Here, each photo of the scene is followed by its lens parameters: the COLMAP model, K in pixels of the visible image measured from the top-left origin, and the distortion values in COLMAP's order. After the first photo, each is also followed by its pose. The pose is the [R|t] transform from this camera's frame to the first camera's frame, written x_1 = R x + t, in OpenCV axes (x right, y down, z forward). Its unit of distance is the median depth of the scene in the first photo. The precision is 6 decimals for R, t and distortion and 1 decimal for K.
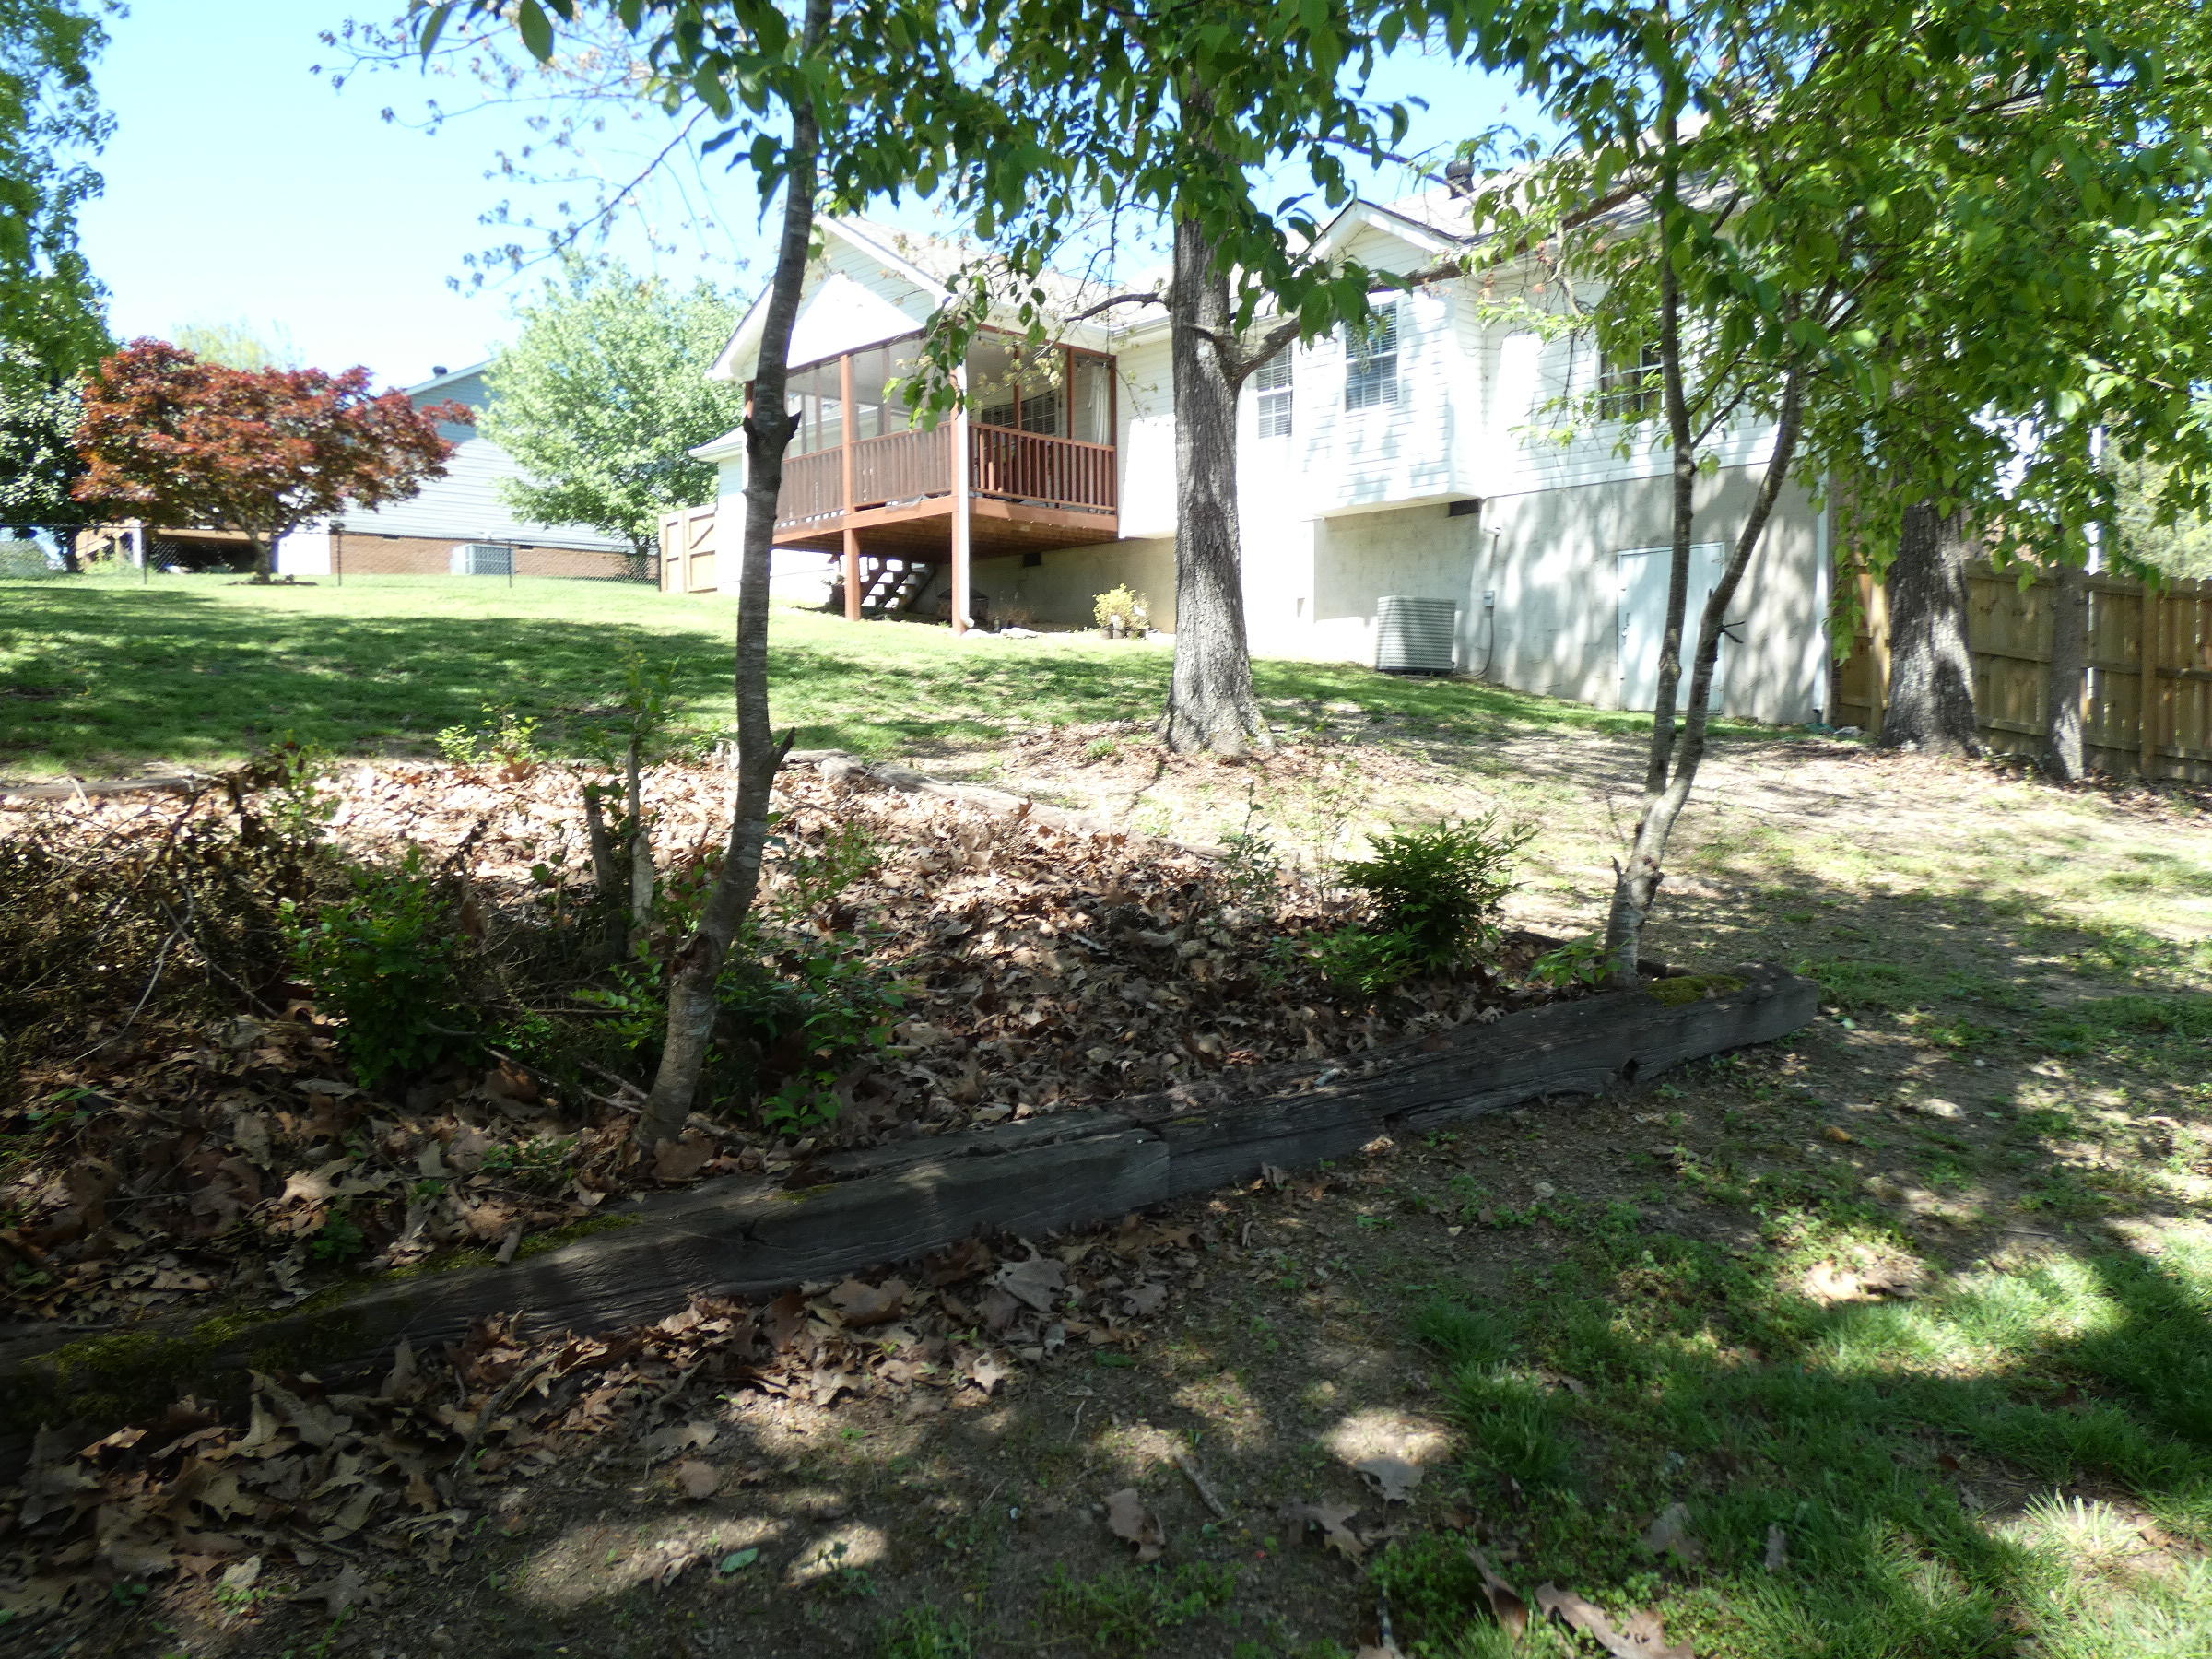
lens RADIAL K [[1618.9, 0, 1112.9], [0, 1618.9, 822.2], [0, 0, 1]] dist [-0.002671, -0.016592]
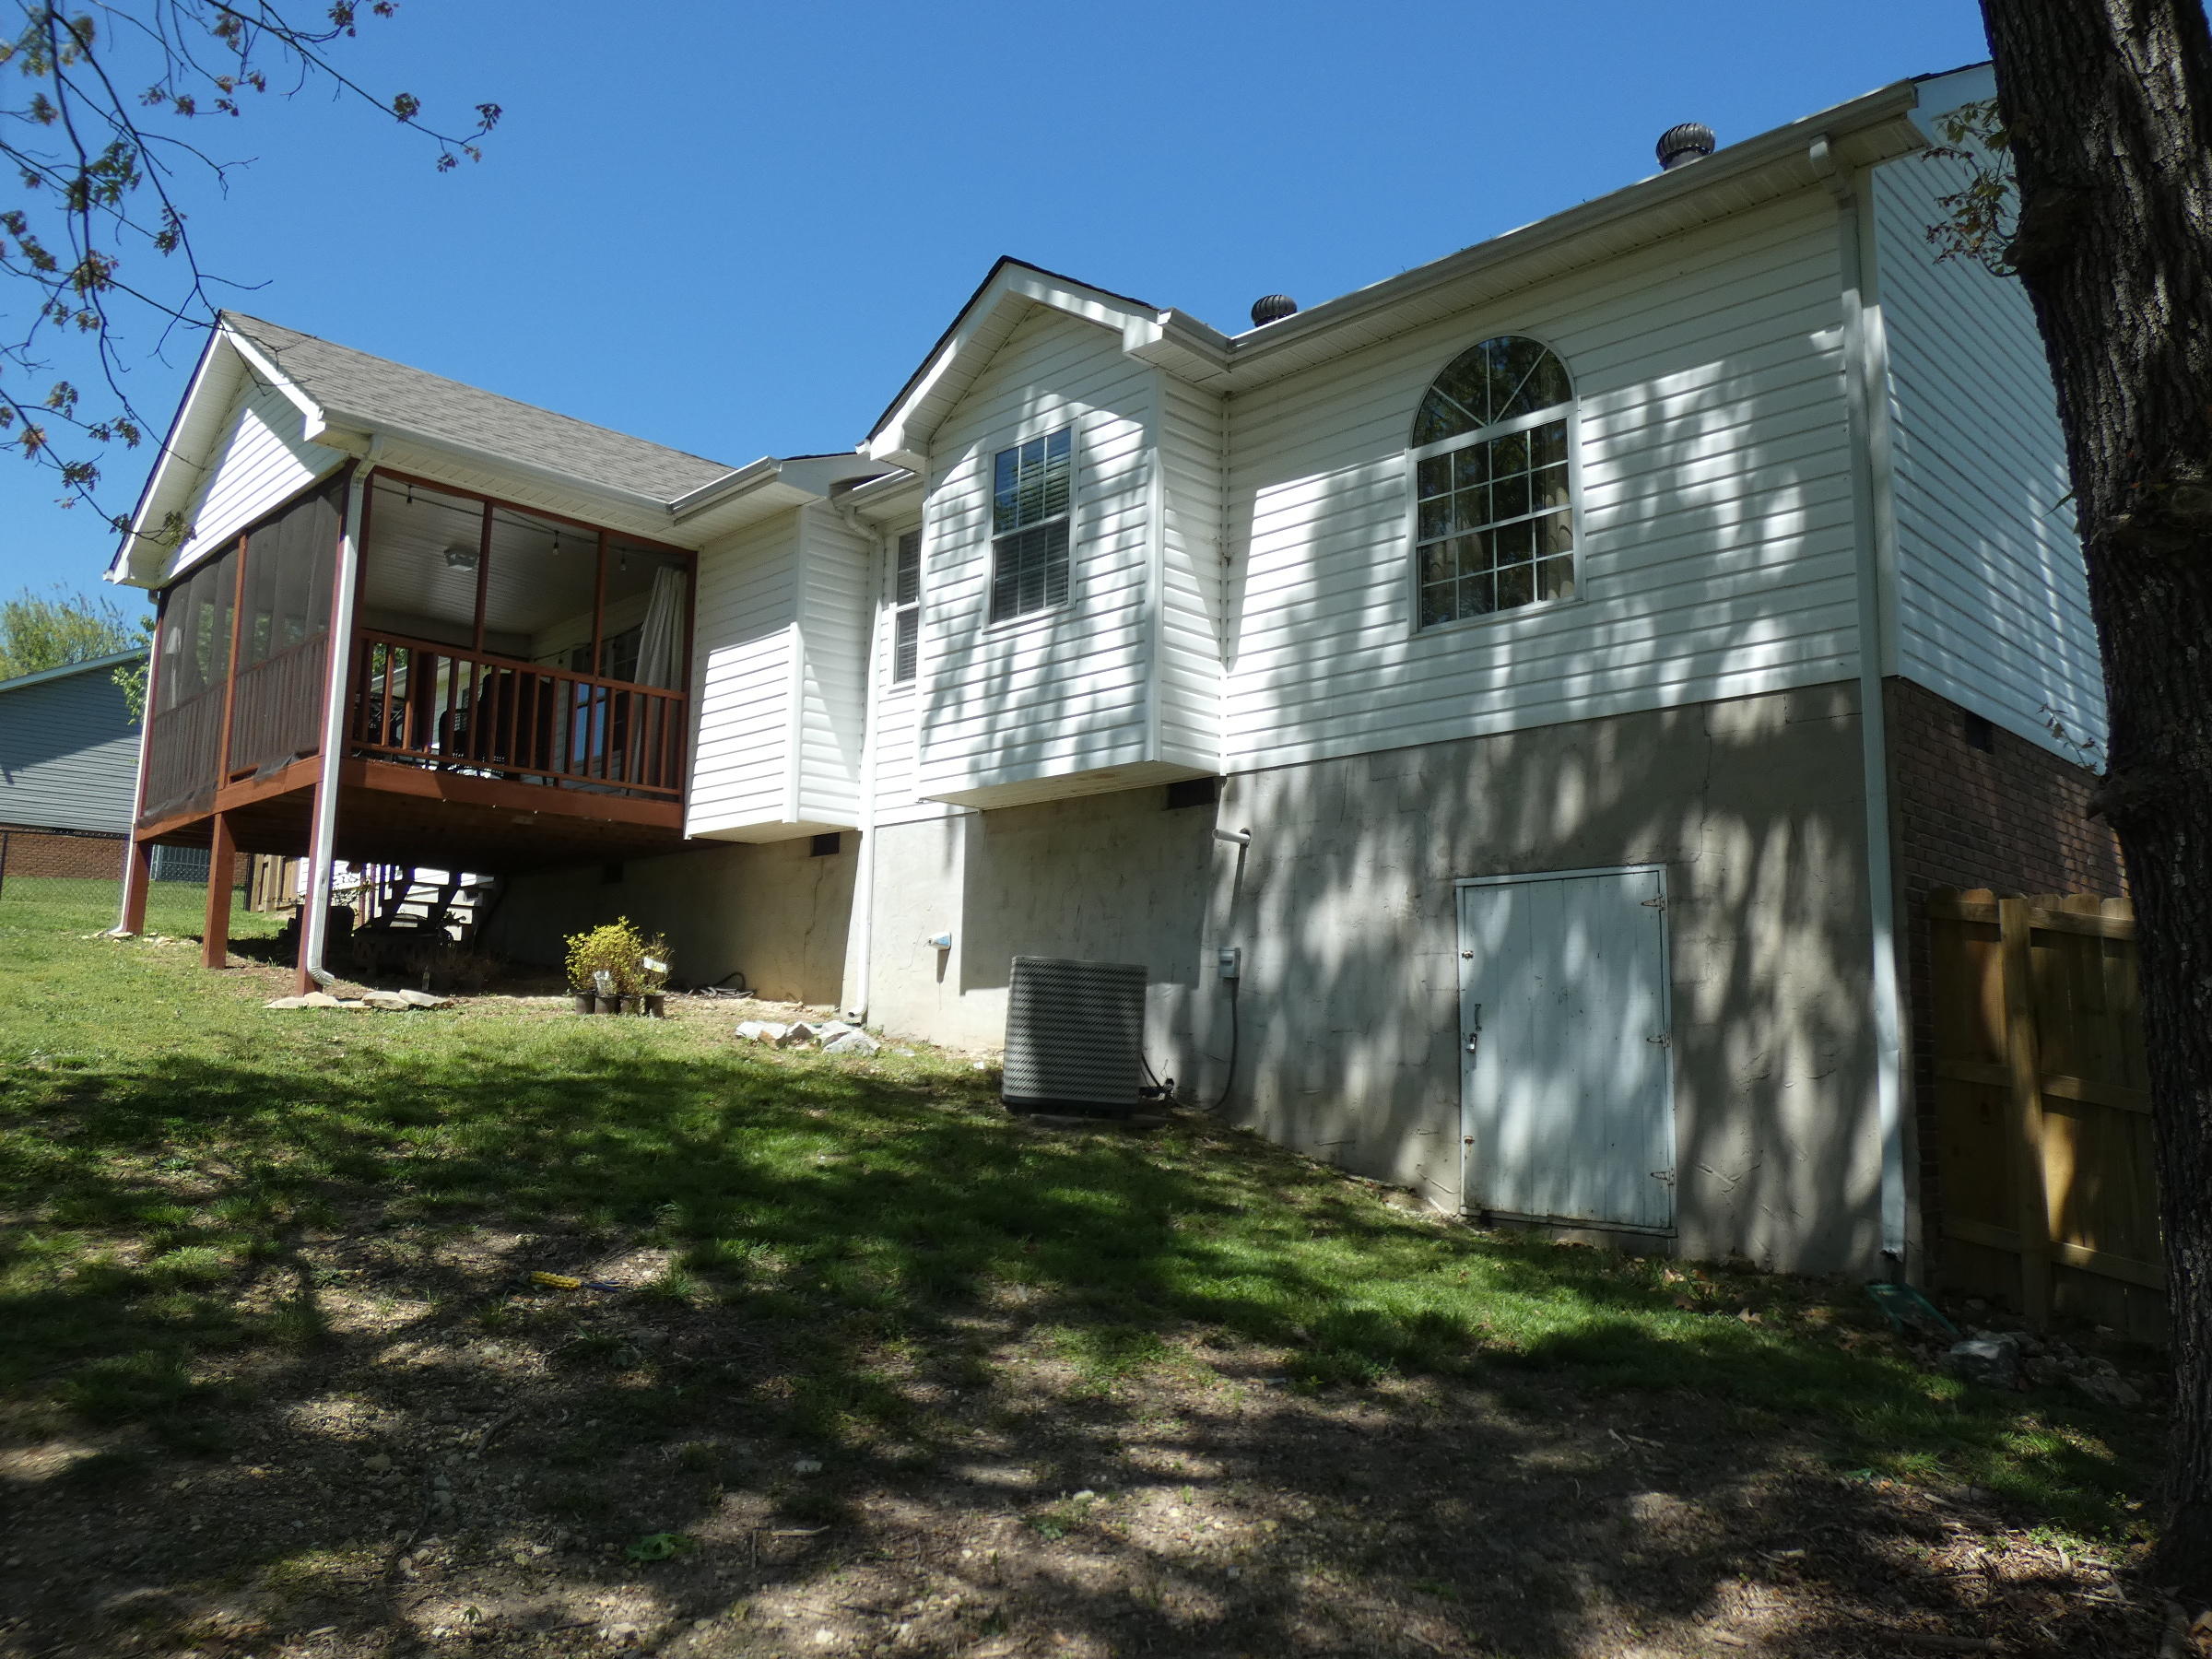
lens RADIAL K [[1618.9, 0, 1093.9], [0, 1618.9, 821.9], [0, 0, 1]] dist [-0.002671, -0.016592]
pose [[0.999317, 0.028305, -0.023739, 0.240998], [-0.032447, 0.979714, -0.197756, -0.095676], [0.017660, 0.198391, 0.979964, 0.578746]]
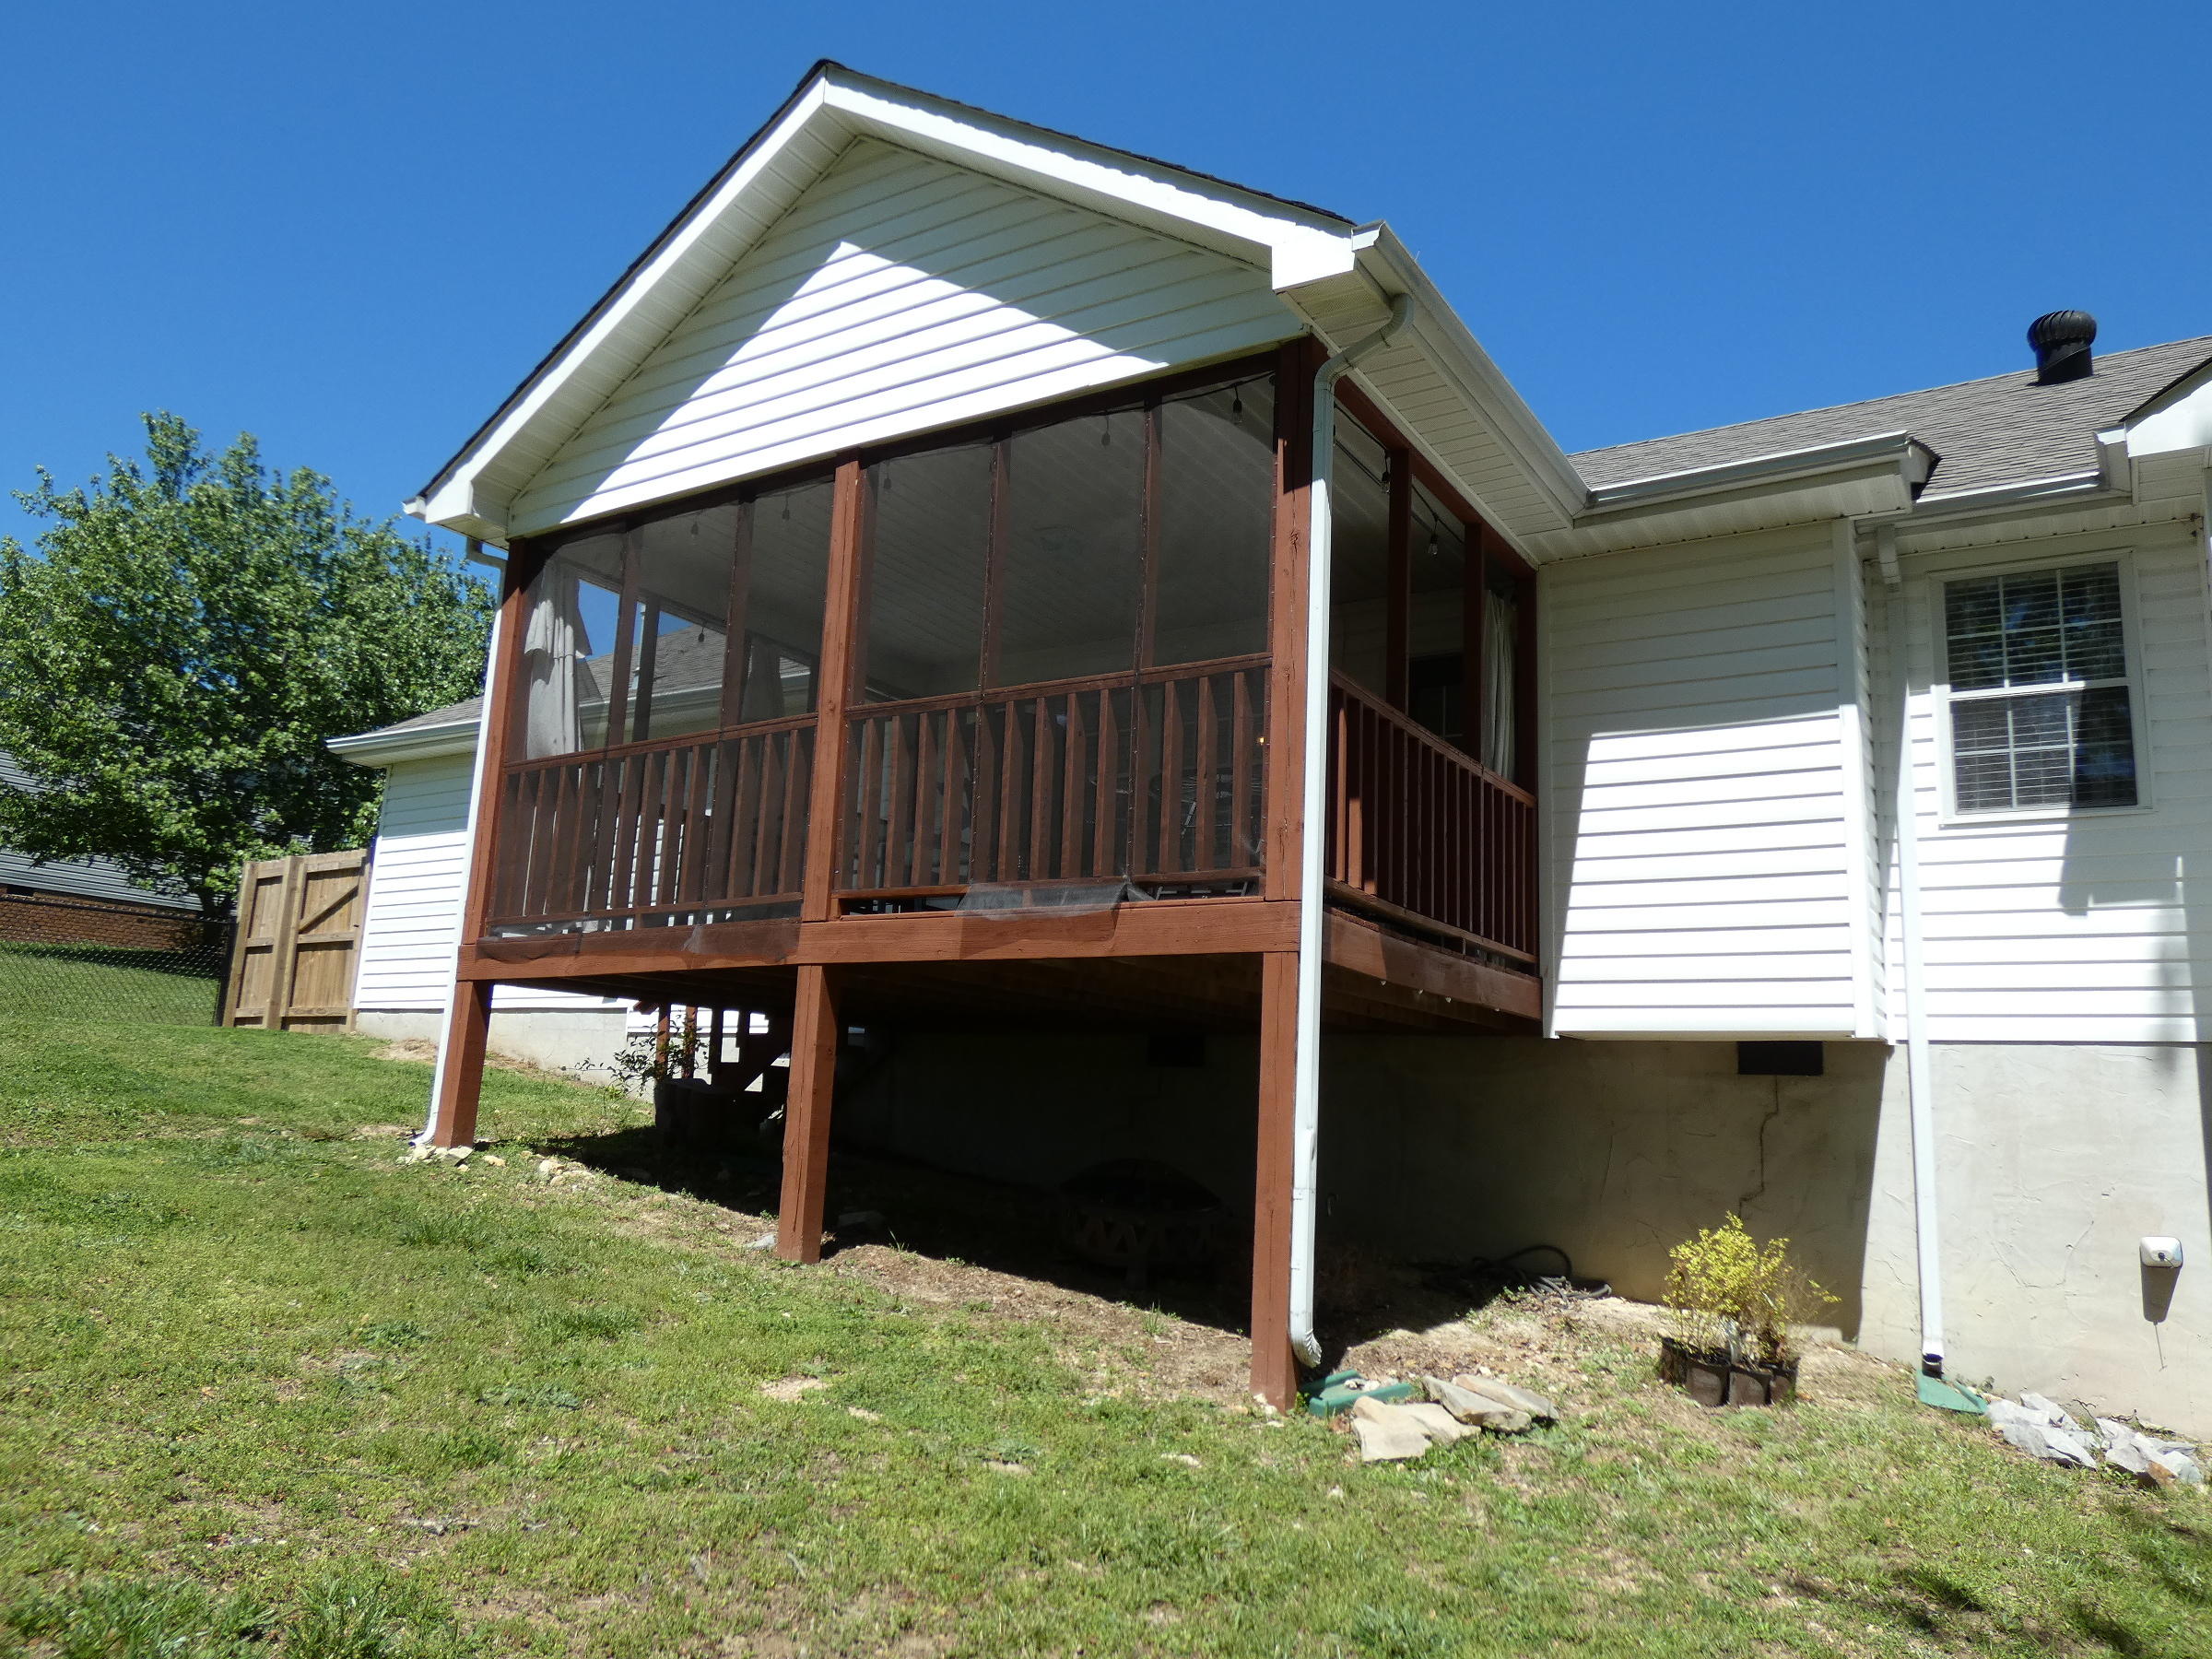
lens RADIAL K [[1618.9, 0, 1103.9], [0, 1618.9, 834.9], [0, 0, 1]] dist [-0.002671, -0.016592]
pose [[0.975835, 0.092024, 0.198185, -0.239675], [-0.043515, 0.970668, -0.236452, -0.181278], [-0.214131, 0.222114, 0.951217, 0.929138]]
